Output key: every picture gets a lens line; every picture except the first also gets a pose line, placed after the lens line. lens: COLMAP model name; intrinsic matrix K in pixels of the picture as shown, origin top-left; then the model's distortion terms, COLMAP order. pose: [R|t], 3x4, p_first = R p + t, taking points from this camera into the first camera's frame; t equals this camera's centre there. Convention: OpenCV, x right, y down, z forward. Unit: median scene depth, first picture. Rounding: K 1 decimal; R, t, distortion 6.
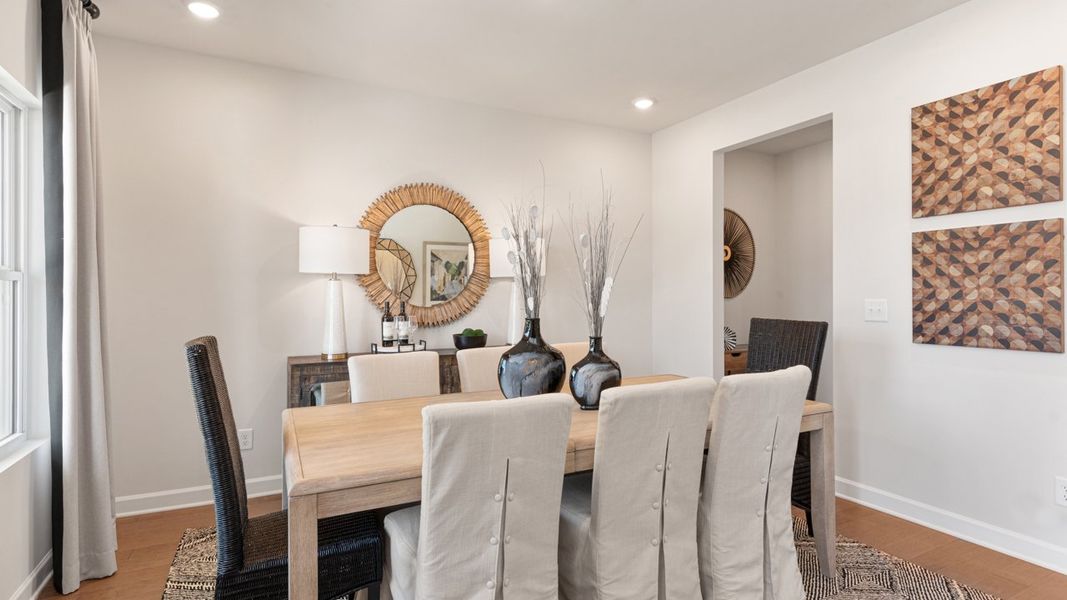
lens RADIAL K [[527.5, 0, 533.7], [0, 527.5, 293.9], [0, 0, 1]] dist [0.004071, -0.000097]
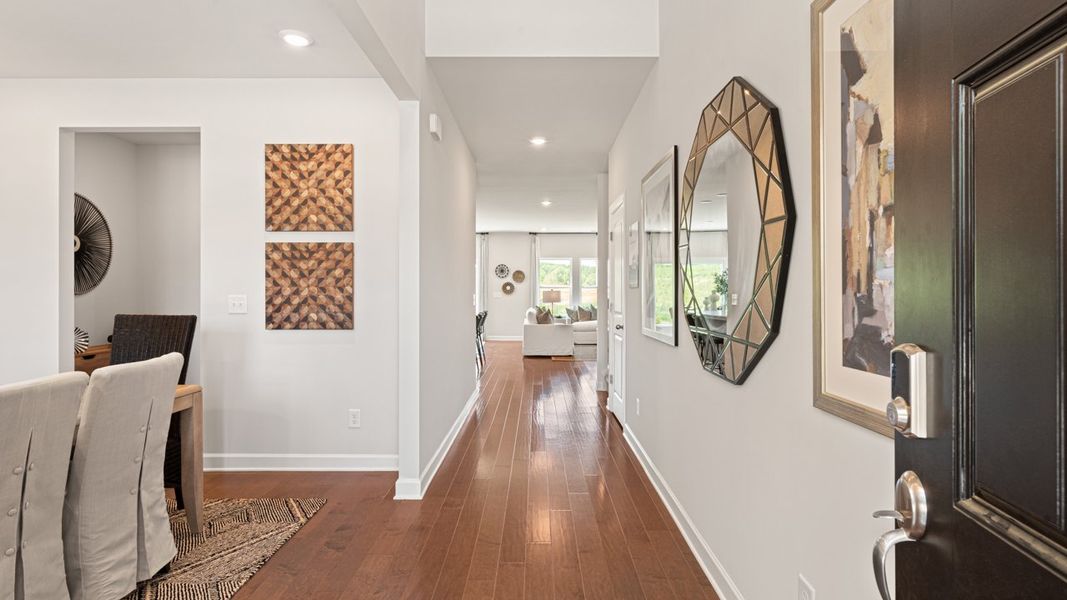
lens RADIAL K [[527.5, 0, 533.7], [0, 527.5, 293.9], [0, 0, 1]] dist [0.004071, -0.000097]
pose [[0.467515, -0.000041, 0.883985, -0.112339], [-0.005280, 0.999982, 0.002839, 0.000439], [-0.883970, -0.005994, 0.467506, -0.176828]]
